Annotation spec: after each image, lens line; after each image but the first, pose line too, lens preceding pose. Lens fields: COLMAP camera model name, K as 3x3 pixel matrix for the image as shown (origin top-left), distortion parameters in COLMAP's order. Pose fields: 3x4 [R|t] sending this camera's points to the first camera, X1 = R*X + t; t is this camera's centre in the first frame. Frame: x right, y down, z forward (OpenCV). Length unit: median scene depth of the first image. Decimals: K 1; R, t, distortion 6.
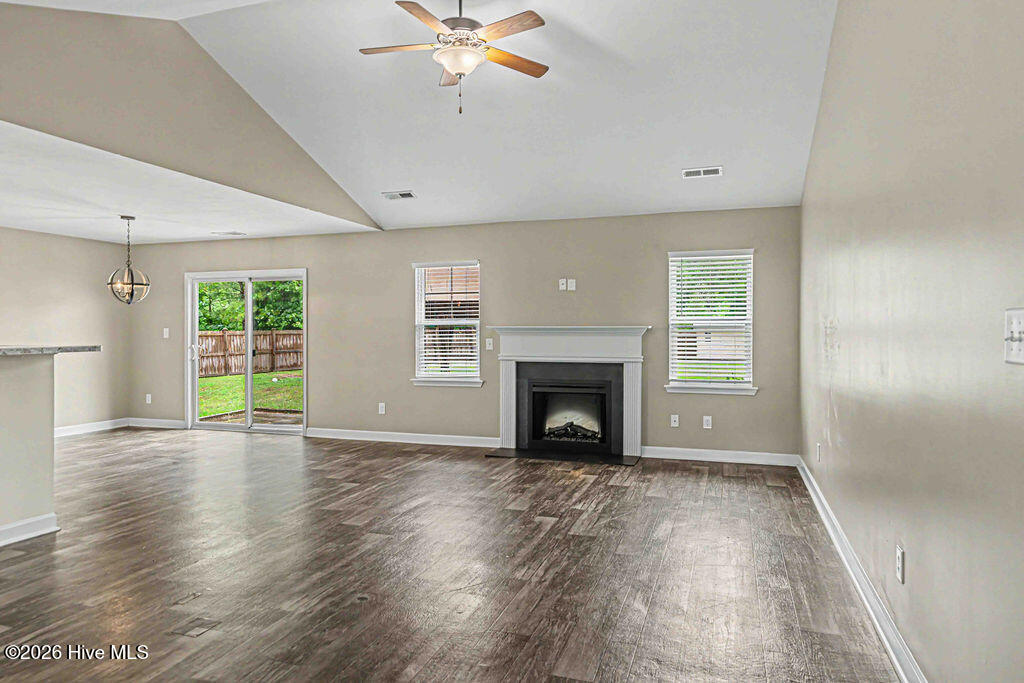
lens RADIAL K [[627.0, 0, 515.0], [0, 627.0, 331.8], [0, 0, 1]] dist [0.002387, 0.000304]
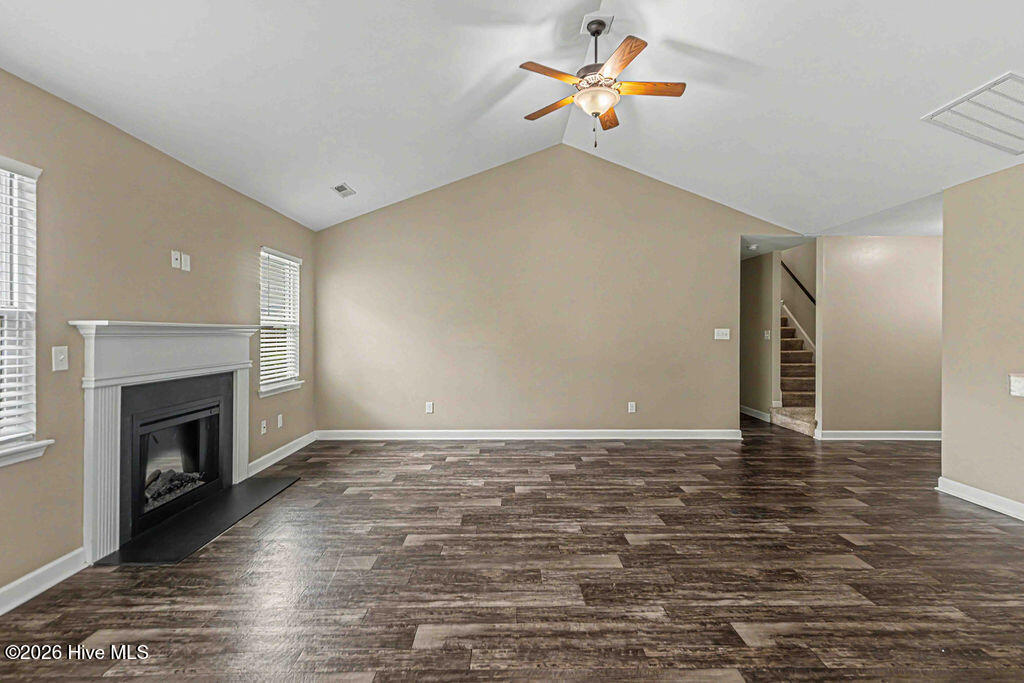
lens RADIAL K [[488.5, 0, 512.3], [0, 488.5, 321.5], [0, 0, 1]] dist [0.014887, -0.001102]
pose [[-0.326842, 0.021131, 0.944843, -0.543472], [0.004439, 0.999773, -0.020824, 0.001029], [-0.945068, -0.002612, -0.326862, 0.871675]]
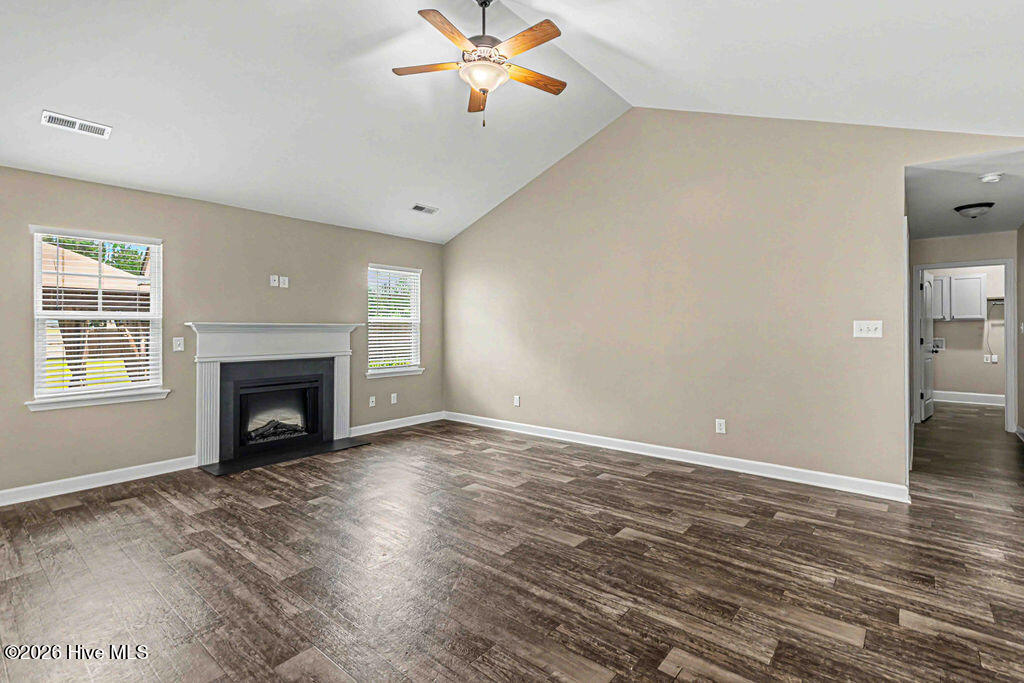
lens RADIAL K [[475.0, 0, 512.3], [0, 475.0, 336.7], [0, 0, 1]] dist [0.003352, 0.000360]
pose [[0.359031, -0.017016, 0.933170, -0.504032], [-0.000792, 0.999828, 0.018536, -0.002474], [-0.933325, -0.007394, 0.358956, 0.403338]]
